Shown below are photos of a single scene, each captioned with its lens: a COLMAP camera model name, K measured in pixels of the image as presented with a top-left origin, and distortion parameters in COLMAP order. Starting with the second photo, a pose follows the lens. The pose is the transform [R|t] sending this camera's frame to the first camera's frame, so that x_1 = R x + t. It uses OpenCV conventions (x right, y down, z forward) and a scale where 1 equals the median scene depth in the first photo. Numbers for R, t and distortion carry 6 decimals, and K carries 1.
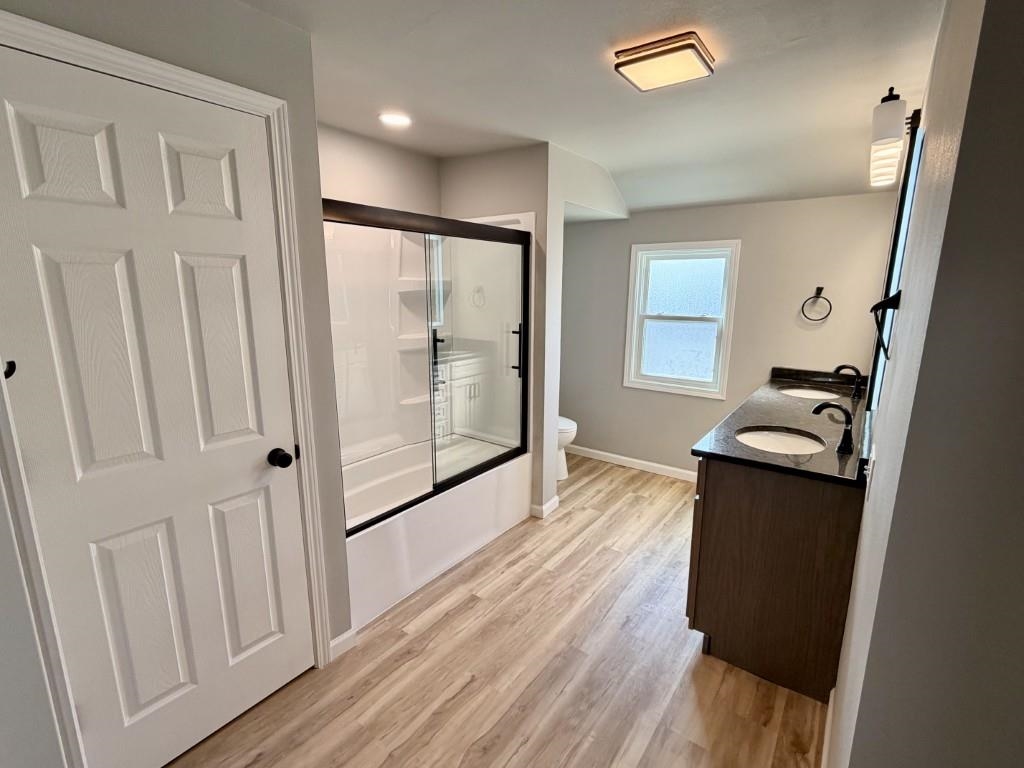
lens RADIAL K [[482.2, 0, 510.4], [0, 482.2, 385.7], [0, 0, 1]] dist [0.000240, -0.000623]
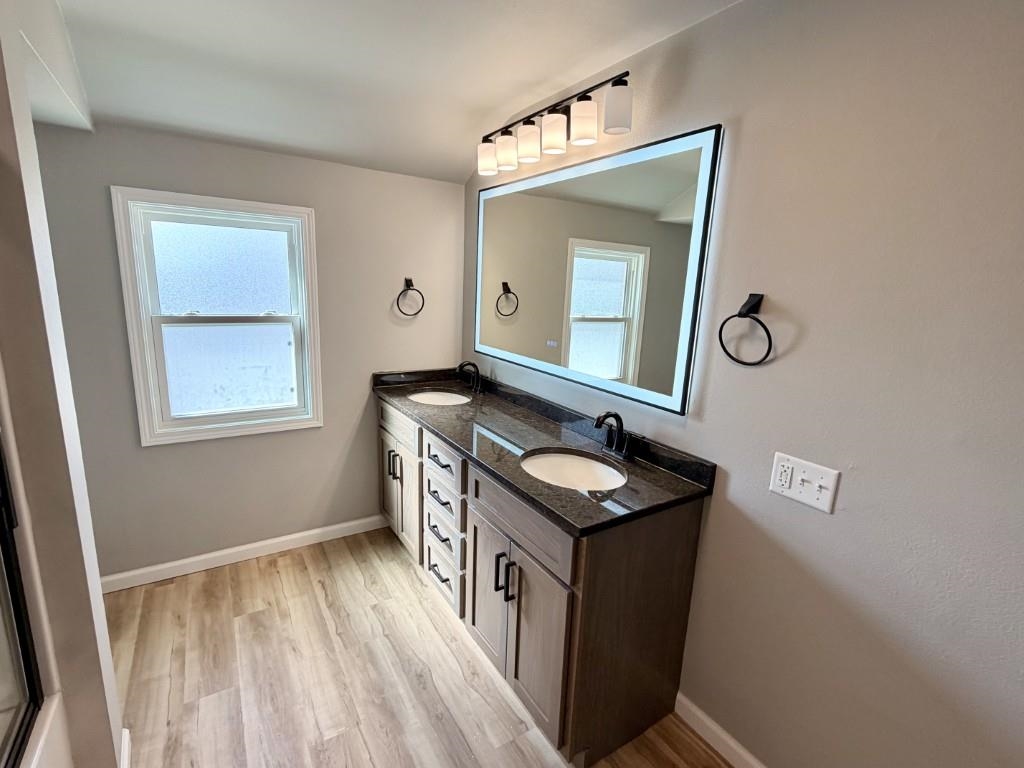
lens RADIAL K [[479.2, 0, 512.0], [0, 479.2, 384.0], [0, 0, 1]] dist [0.000480, -0.000127]
pose [[0.349127, -0.178410, 0.919935, -0.125589], [0.148570, 0.979830, 0.133642, -0.090398], [-0.925223, 0.090017, 0.368591, 0.452123]]
